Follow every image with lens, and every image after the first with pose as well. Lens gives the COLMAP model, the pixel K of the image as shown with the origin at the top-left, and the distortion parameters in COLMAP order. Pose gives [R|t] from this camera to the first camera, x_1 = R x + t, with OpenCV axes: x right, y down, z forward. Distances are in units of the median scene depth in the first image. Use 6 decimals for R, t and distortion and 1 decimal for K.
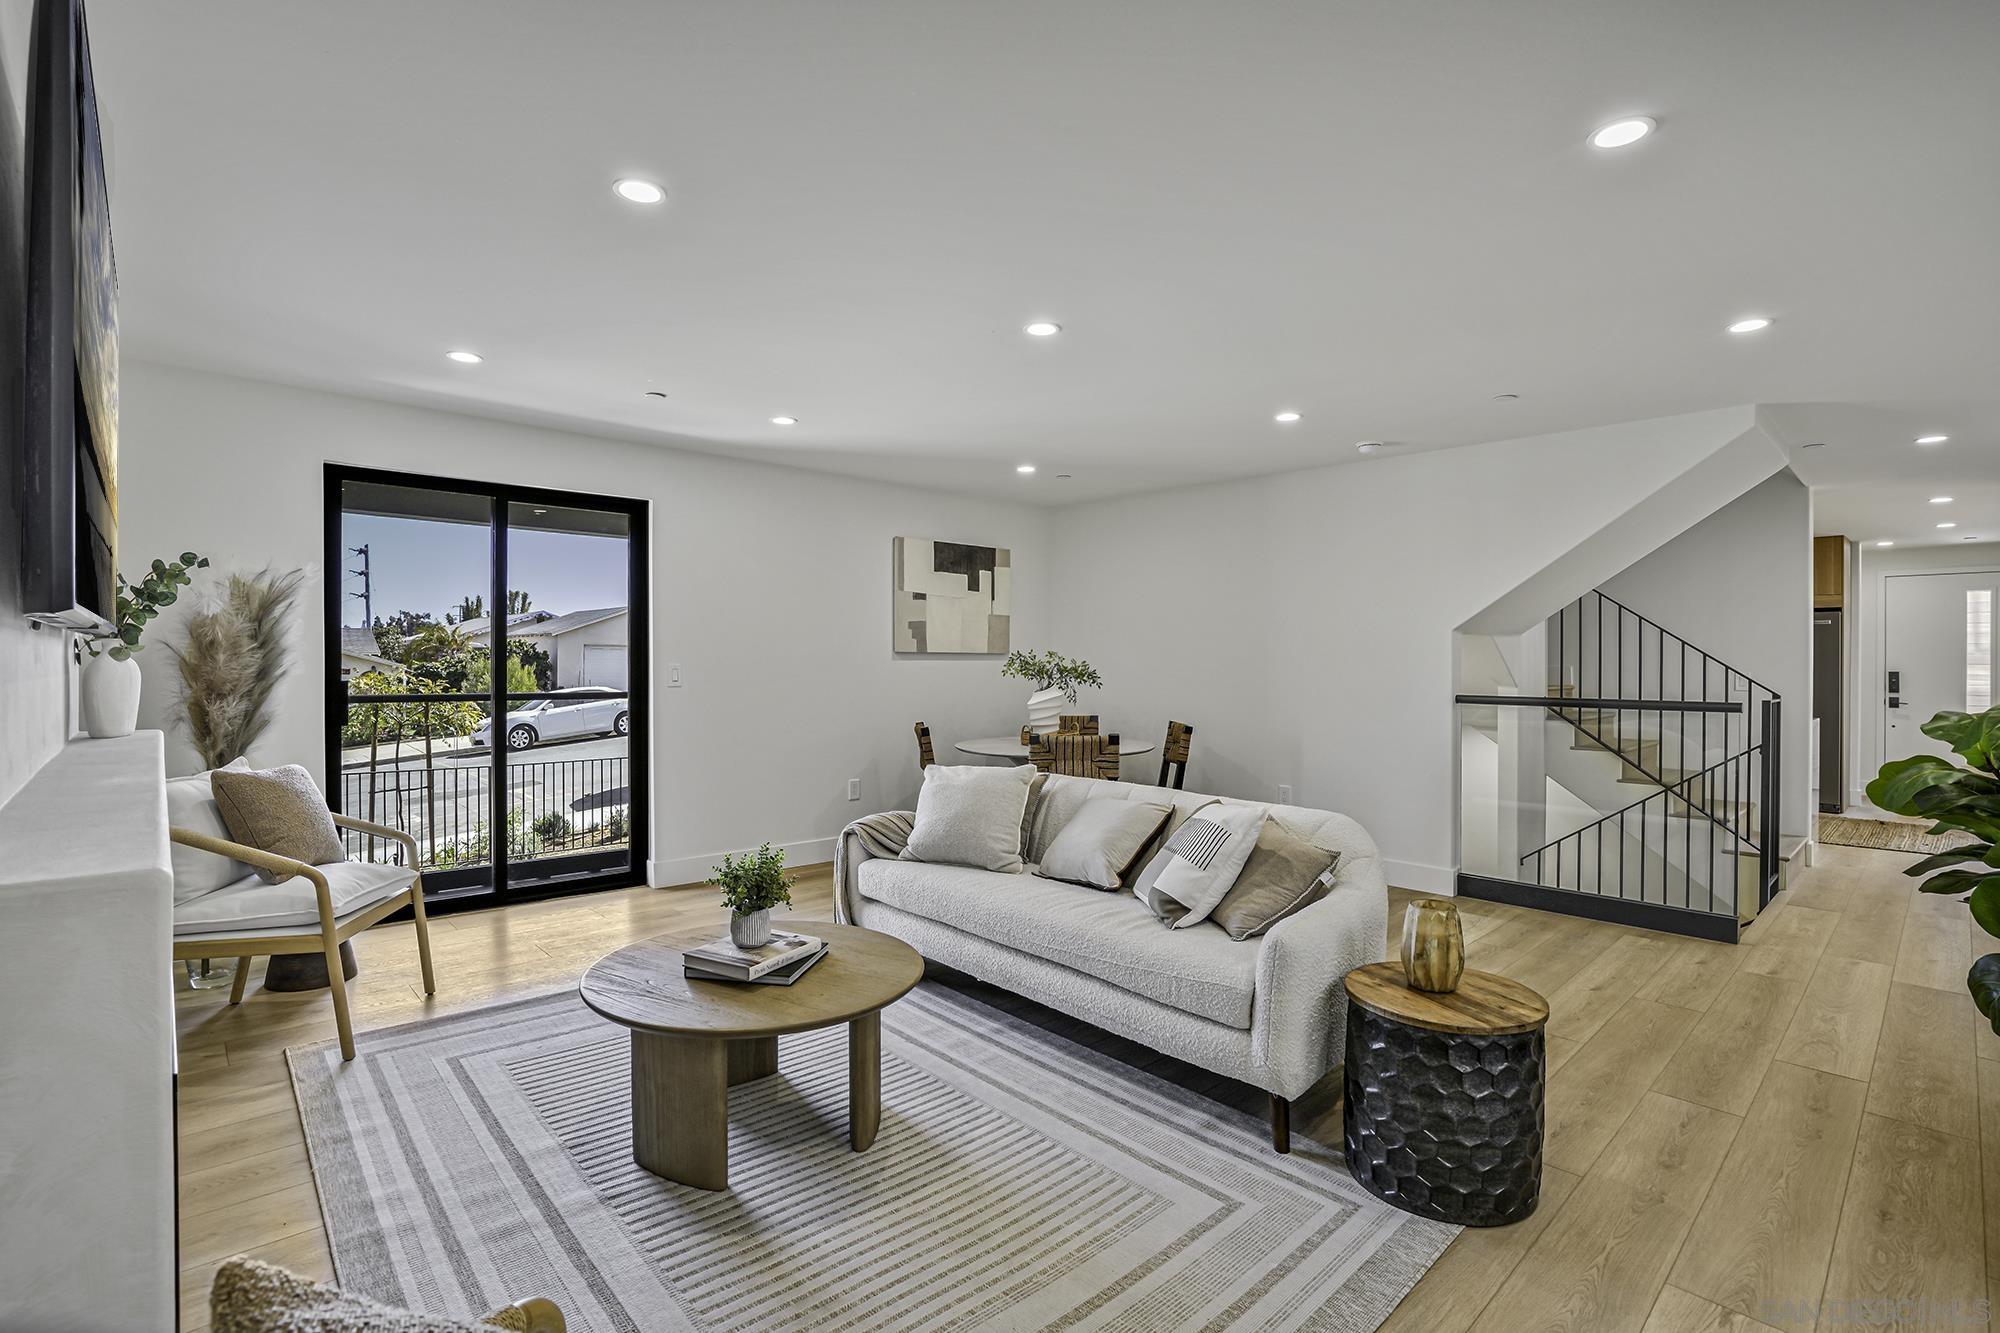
lens RADIAL K [[915.1, 0, 1001.7], [0, 915.1, 660.6], [0, 0, 1]] dist [-0.039947, 0.000098]
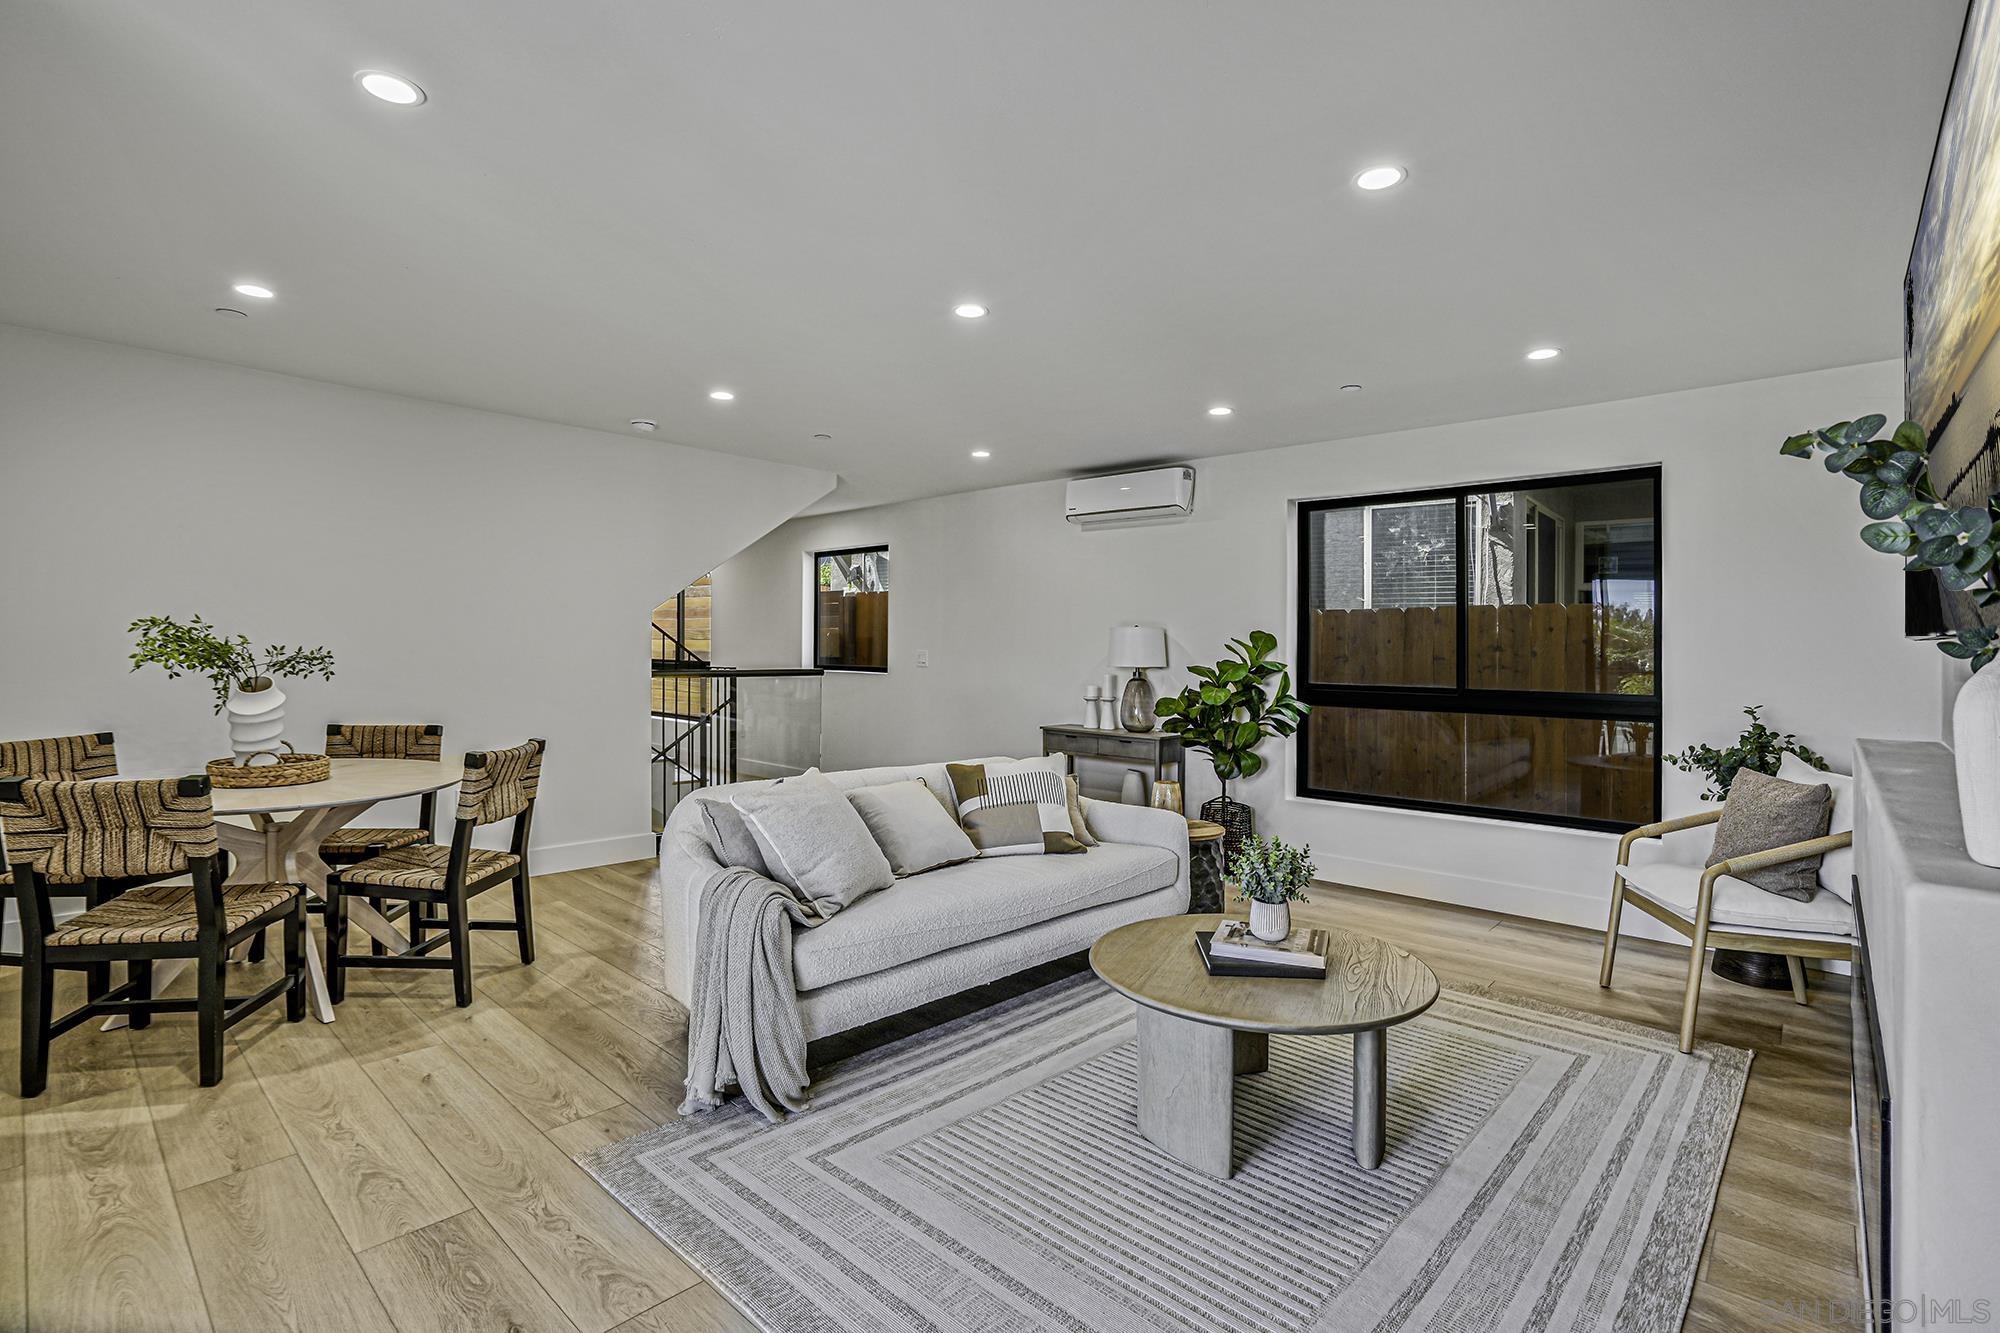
lens RADIAL K [[915.1, 0, 1001.7], [0, 915.1, 660.6], [0, 0, 1]] dist [-0.039947, 0.000098]
pose [[-0.096739, -0.008353, 0.995275, -0.949762], [-0.038477, 0.999249, 0.004646, 0.014556], [-0.994566, -0.037846, -0.096988, 1.086007]]
